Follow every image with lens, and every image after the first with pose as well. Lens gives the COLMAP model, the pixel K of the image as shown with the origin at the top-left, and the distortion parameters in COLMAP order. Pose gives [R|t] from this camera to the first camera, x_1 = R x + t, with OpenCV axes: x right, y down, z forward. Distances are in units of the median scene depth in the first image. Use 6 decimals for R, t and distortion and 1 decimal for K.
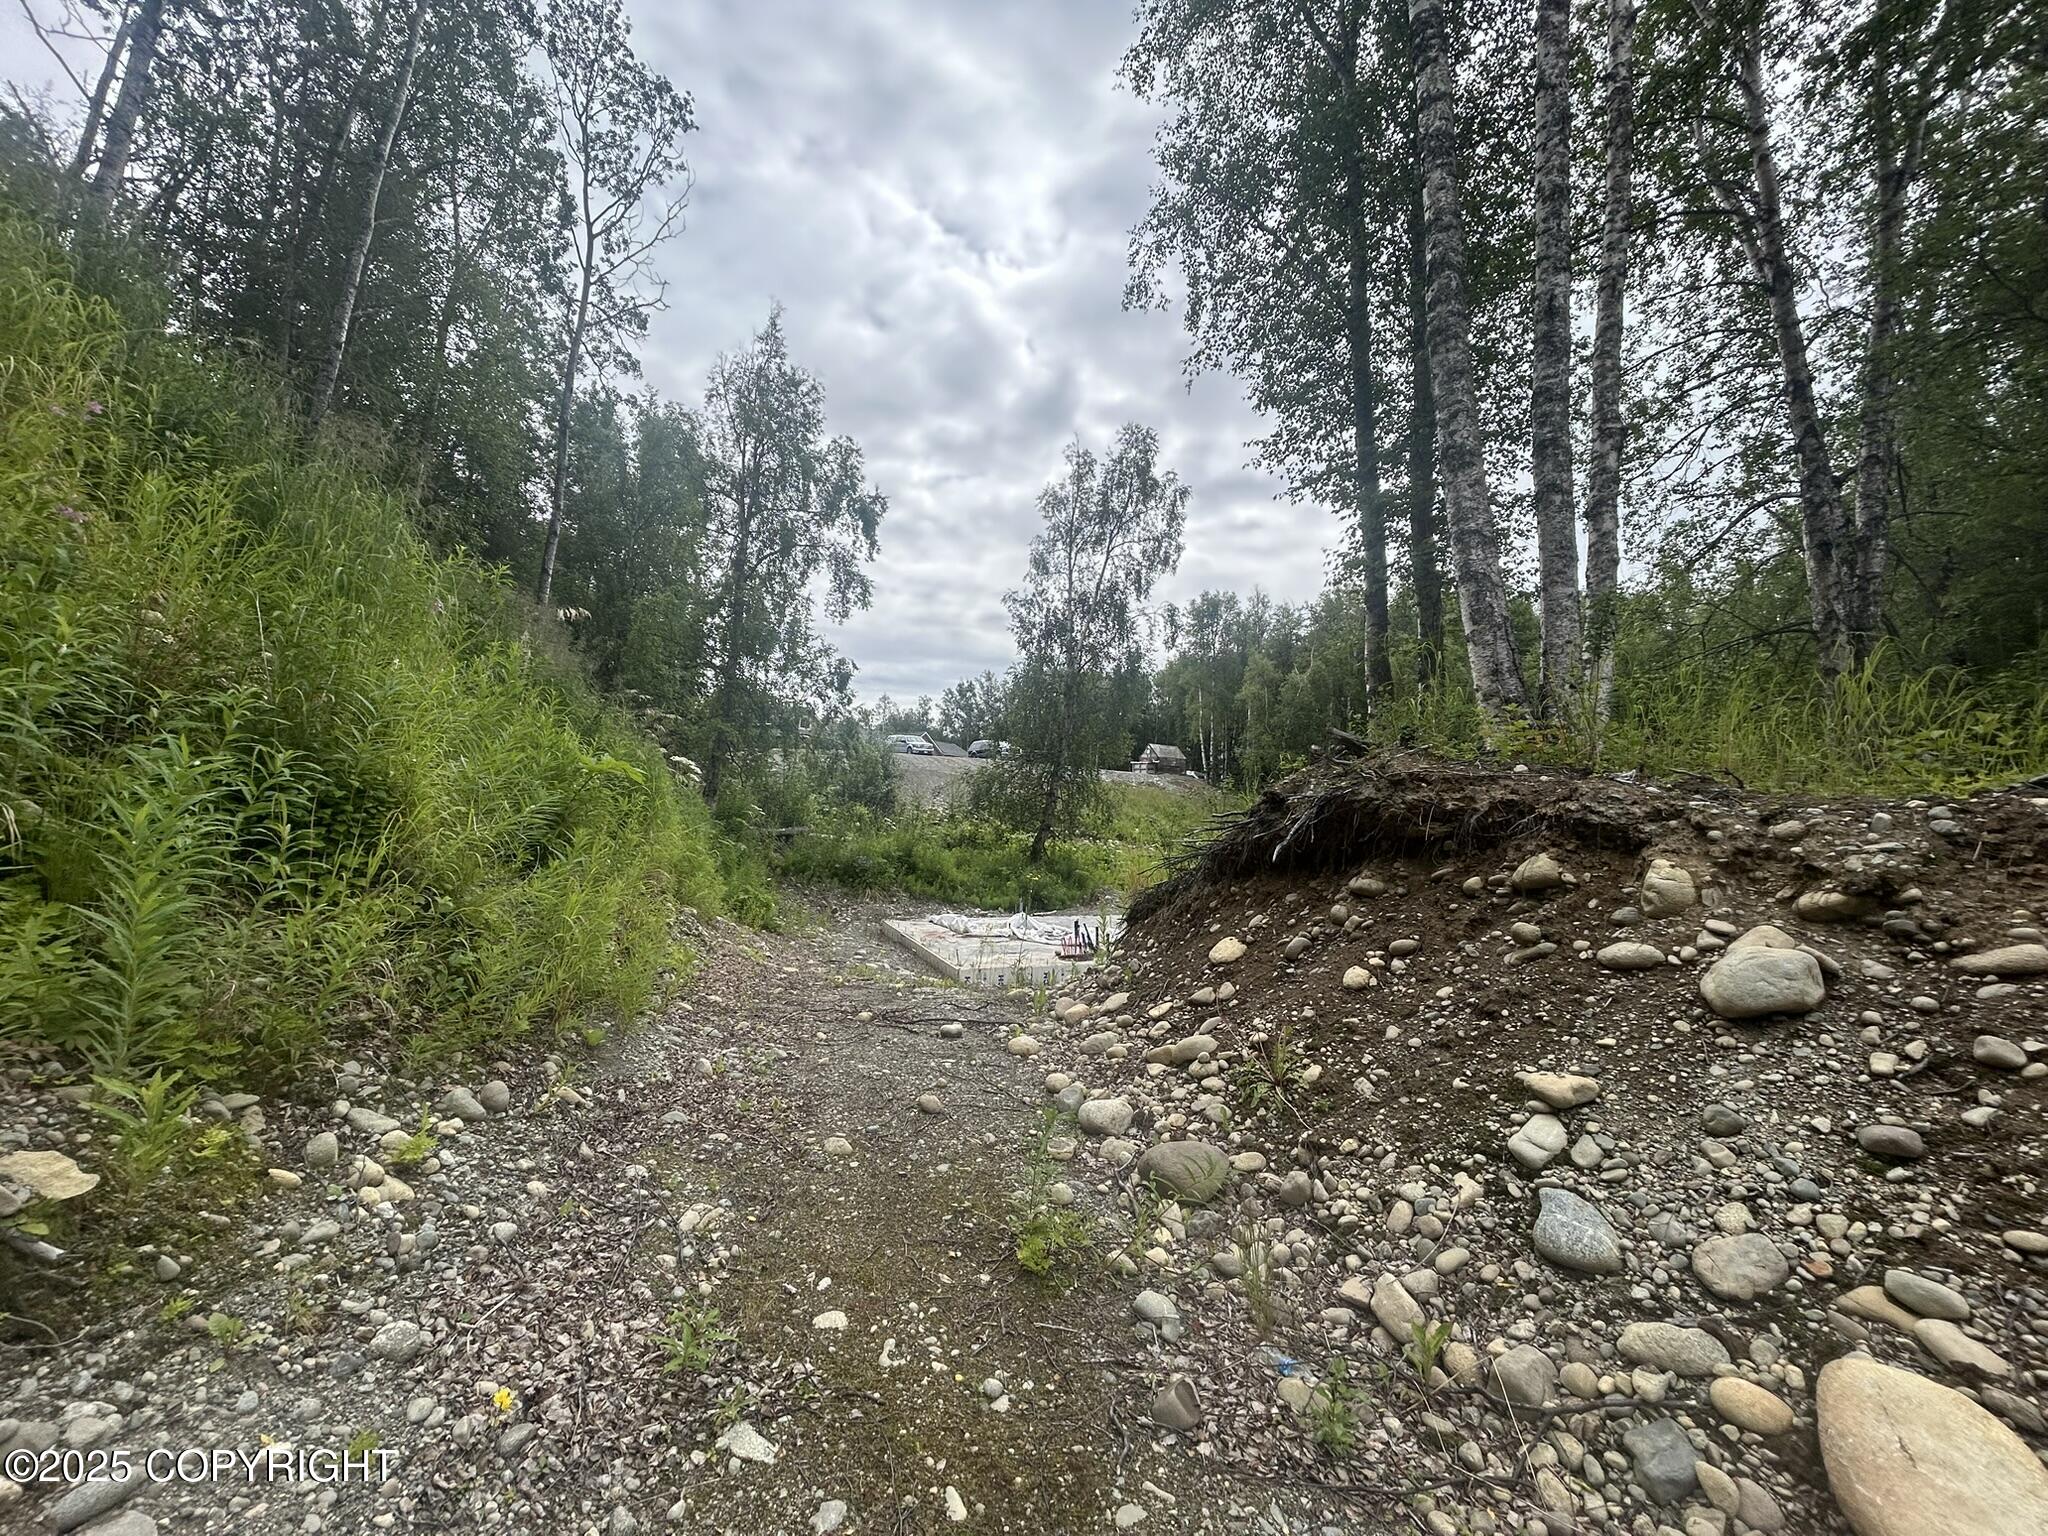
lens RADIAL K [[821.4, 0, 1013.9], [0, 821.4, 762.5], [0, 0, 1]] dist [-0.007048, 0.004953]
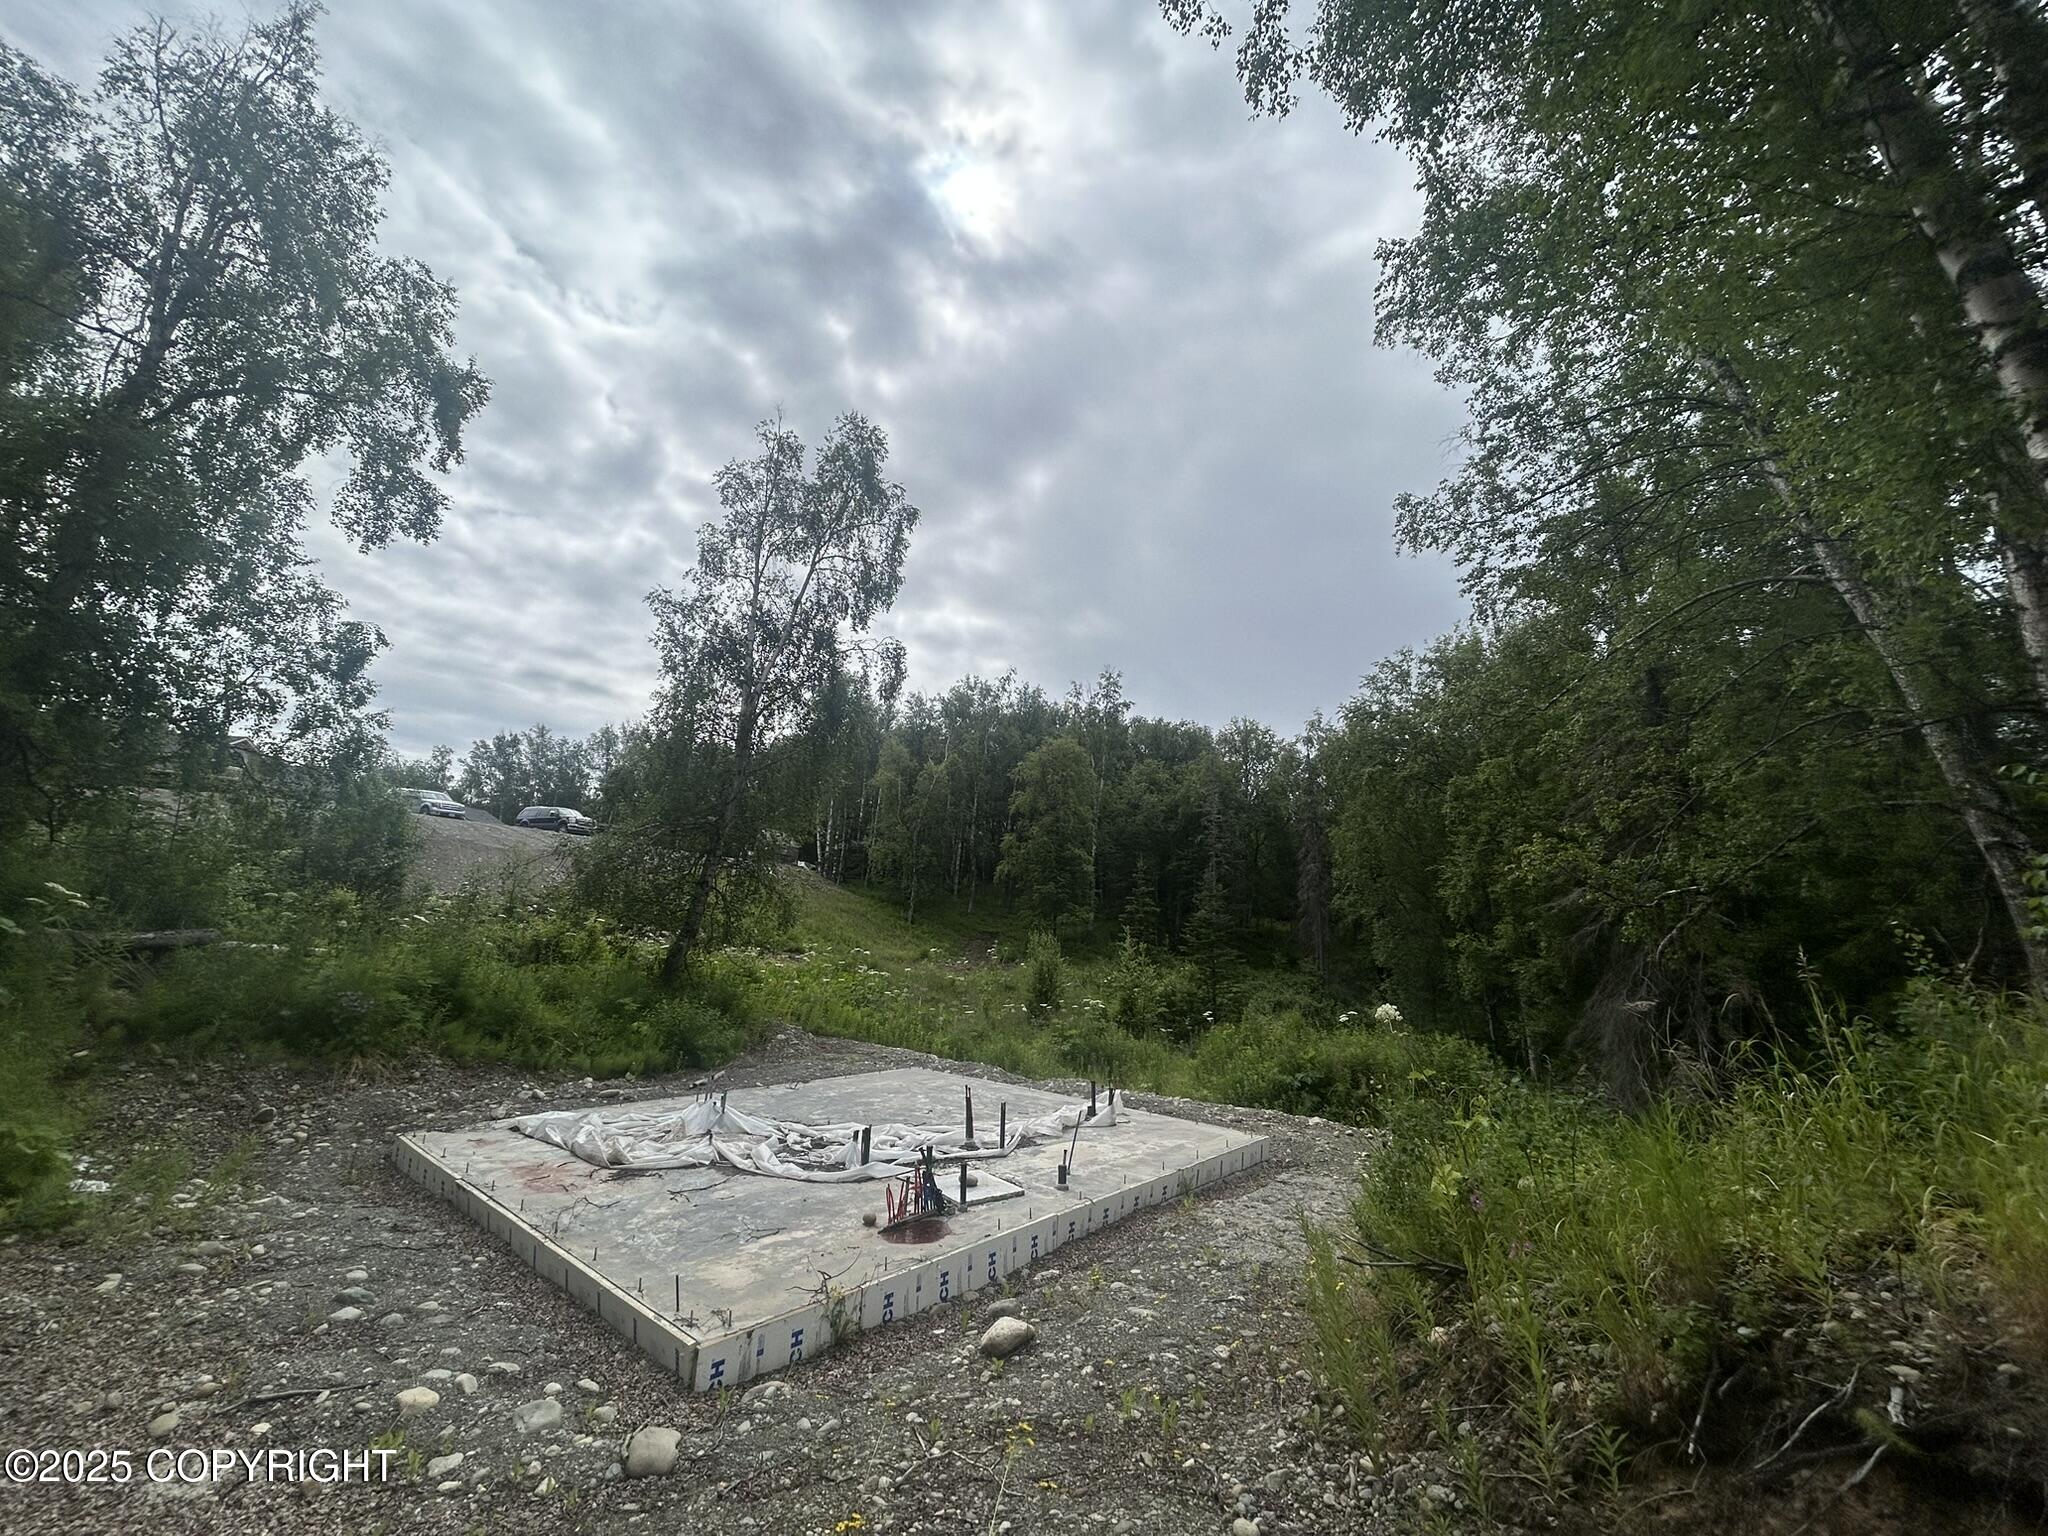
lens RADIAL K [[821.4, 0, 1013.9], [0, 821.4, 762.5], [0, 0, 1]] dist [-0.007048, 0.004953]
pose [[0.866698, 0.112318, 0.486024, -0.074037], [-0.056916, 0.990225, -0.127341, 0.011717], [-0.495576, 0.082703, 0.864618, 0.277021]]
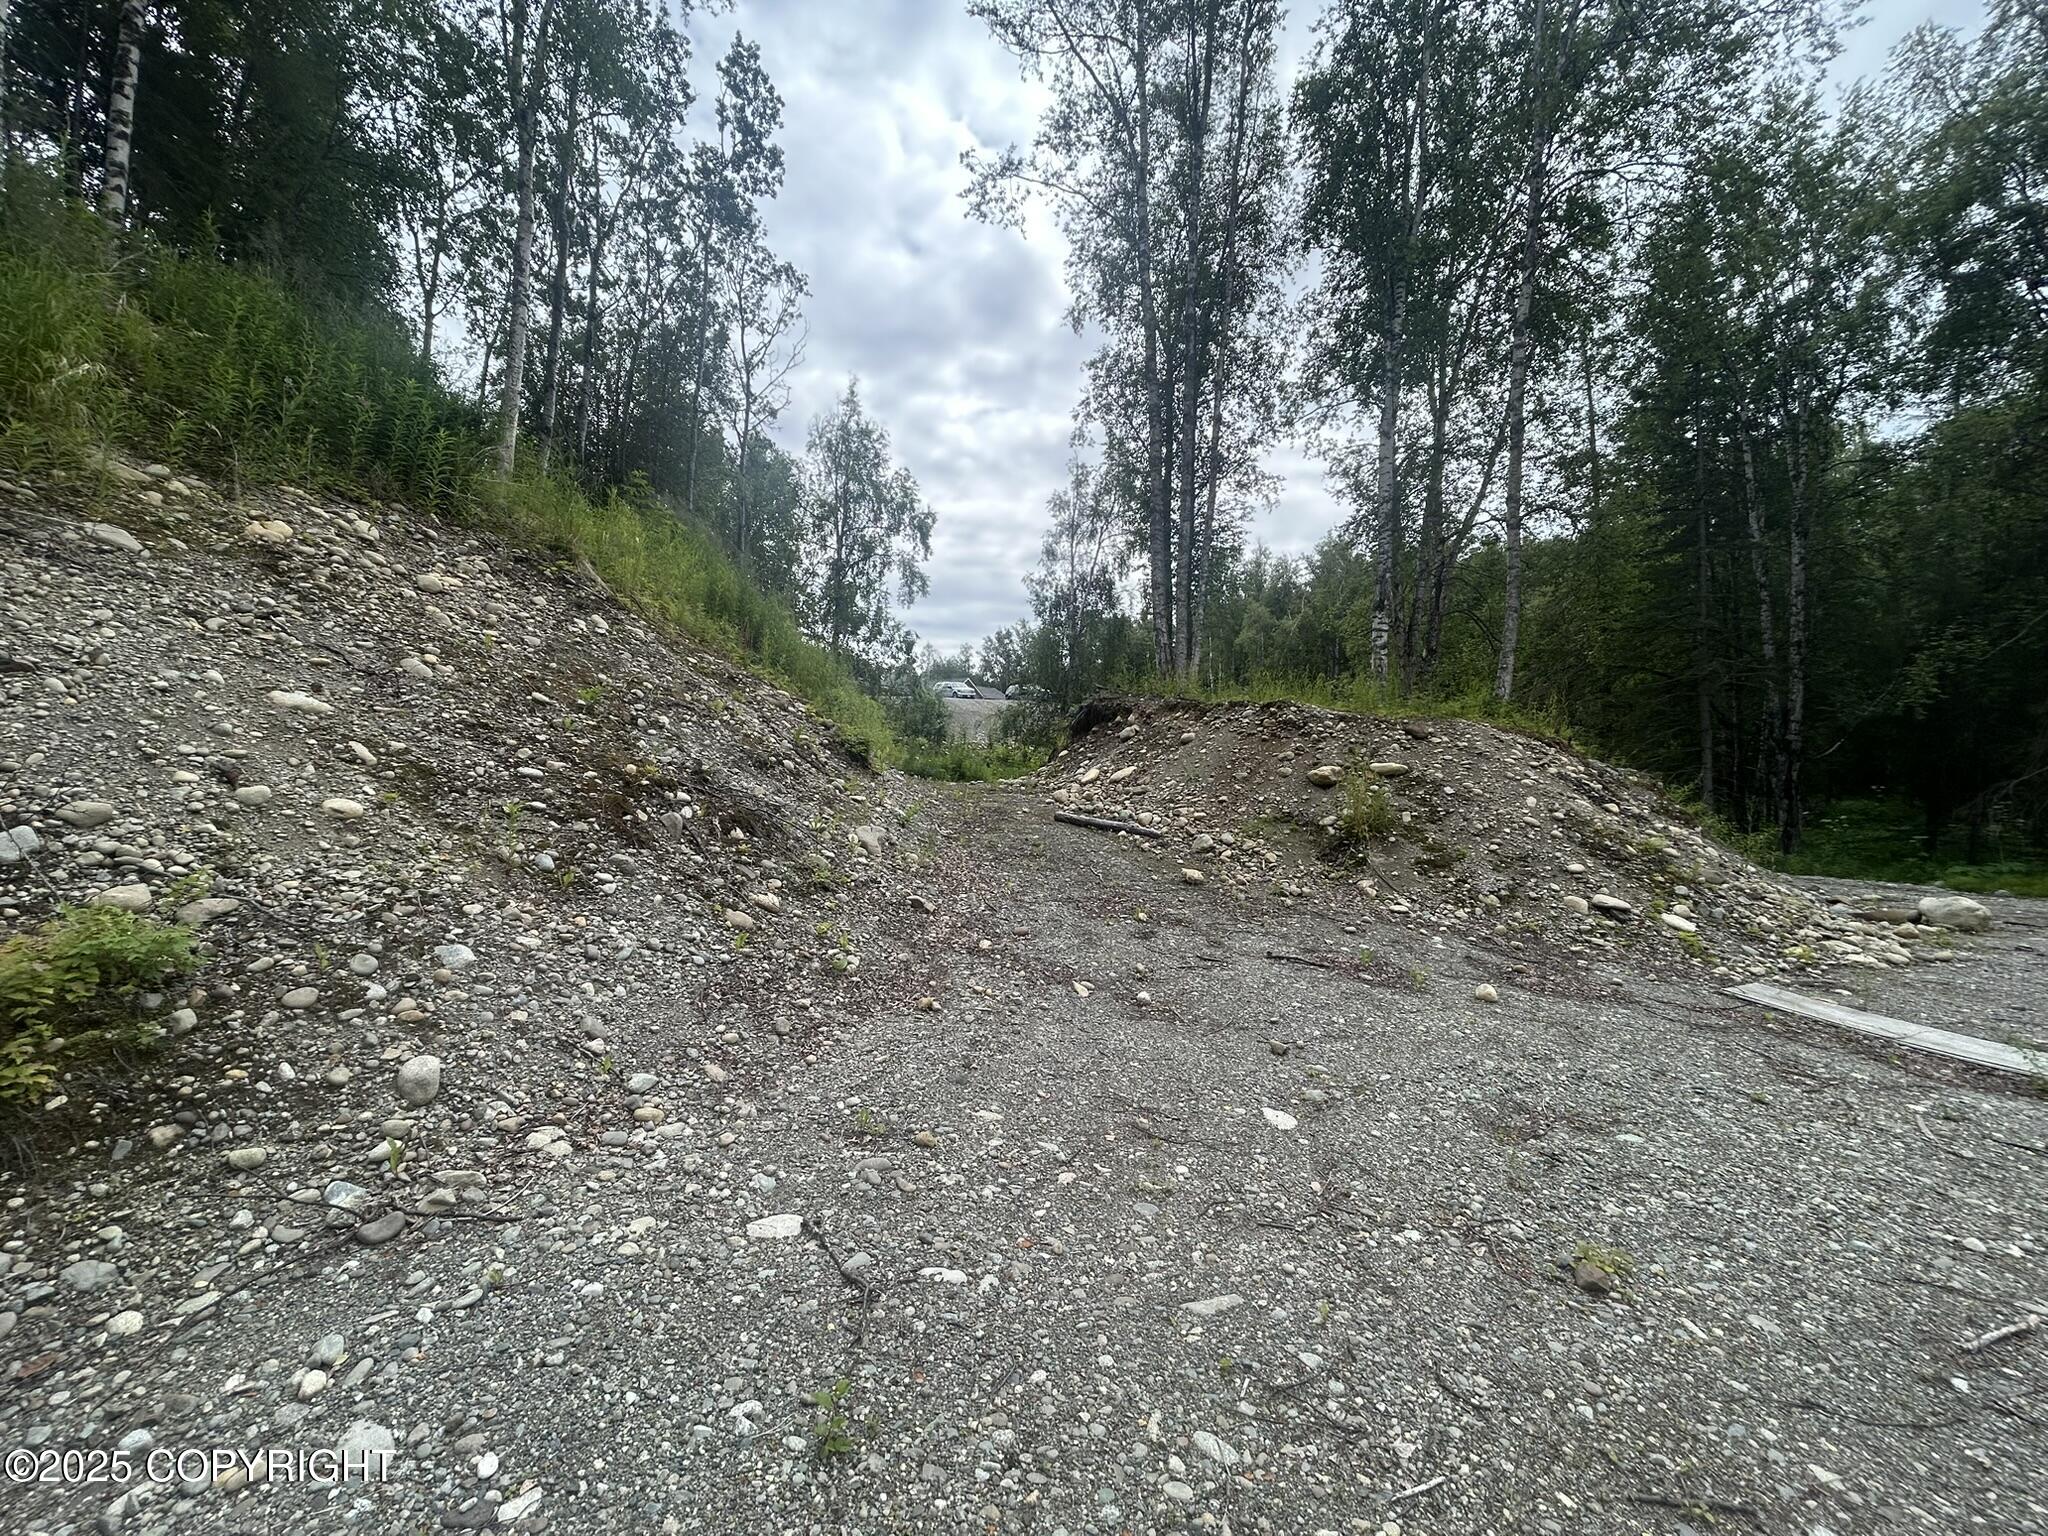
lens RADIAL K [[821.4, 0, 1013.9], [0, 821.4, 762.5], [0, 0, 1]] dist [-0.007048, 0.004953]
pose [[0.998336, -0.021680, -0.053443, 0.039449], [0.025353, 0.997291, 0.069051, 0.005916], [0.051801, -0.070291, 0.996181, -0.378920]]
